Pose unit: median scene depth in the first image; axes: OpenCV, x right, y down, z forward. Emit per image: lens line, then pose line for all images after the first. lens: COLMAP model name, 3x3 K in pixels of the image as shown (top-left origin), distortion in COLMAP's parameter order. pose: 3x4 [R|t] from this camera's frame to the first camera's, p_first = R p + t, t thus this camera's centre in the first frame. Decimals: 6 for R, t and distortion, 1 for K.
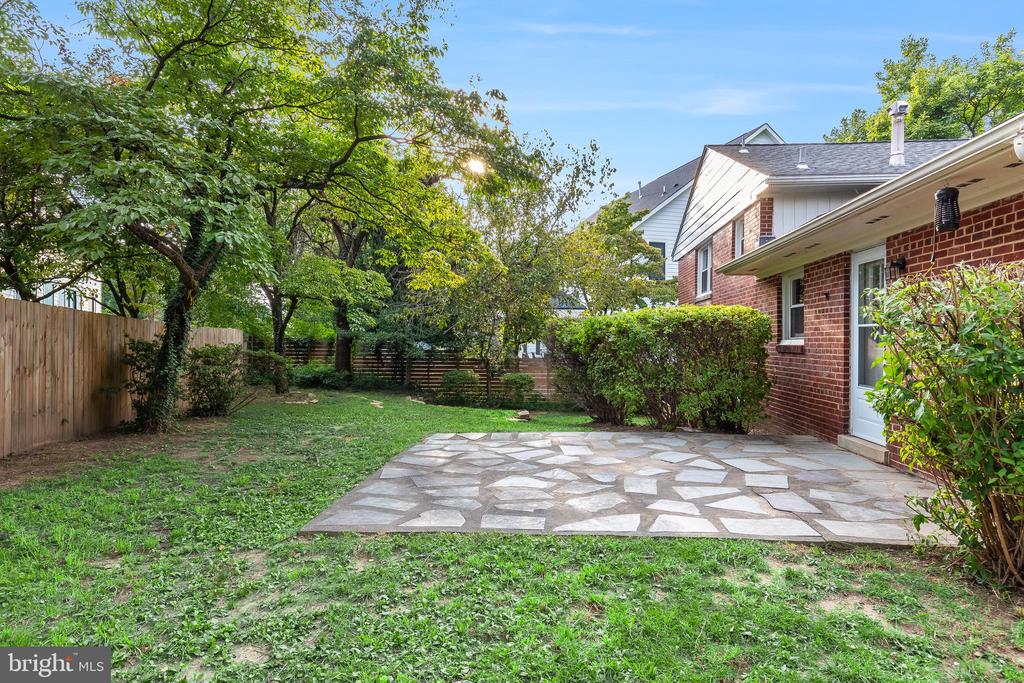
lens RADIAL K [[594.1, 0, 511.8], [0, 594.1, 340.4], [0, 0, 1]] dist [-0.020875, -0.001337]
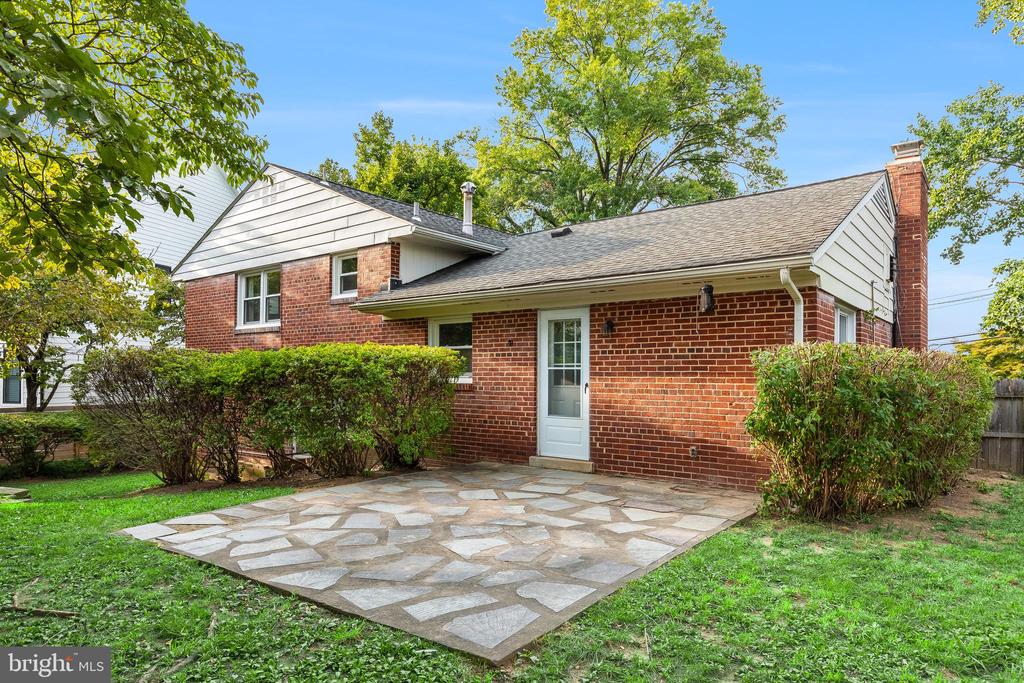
lens RADIAL K [[631.3, 0, 511.7], [0, 631.3, 344.5], [0, 0, 1]] dist [-0.004653, 0.000380]
pose [[0.531221, 0.037723, 0.846393, -0.849940], [-0.002011, 0.999062, -0.043265, -0.023855], [-0.847231, 0.021281, 0.530799, 0.485039]]
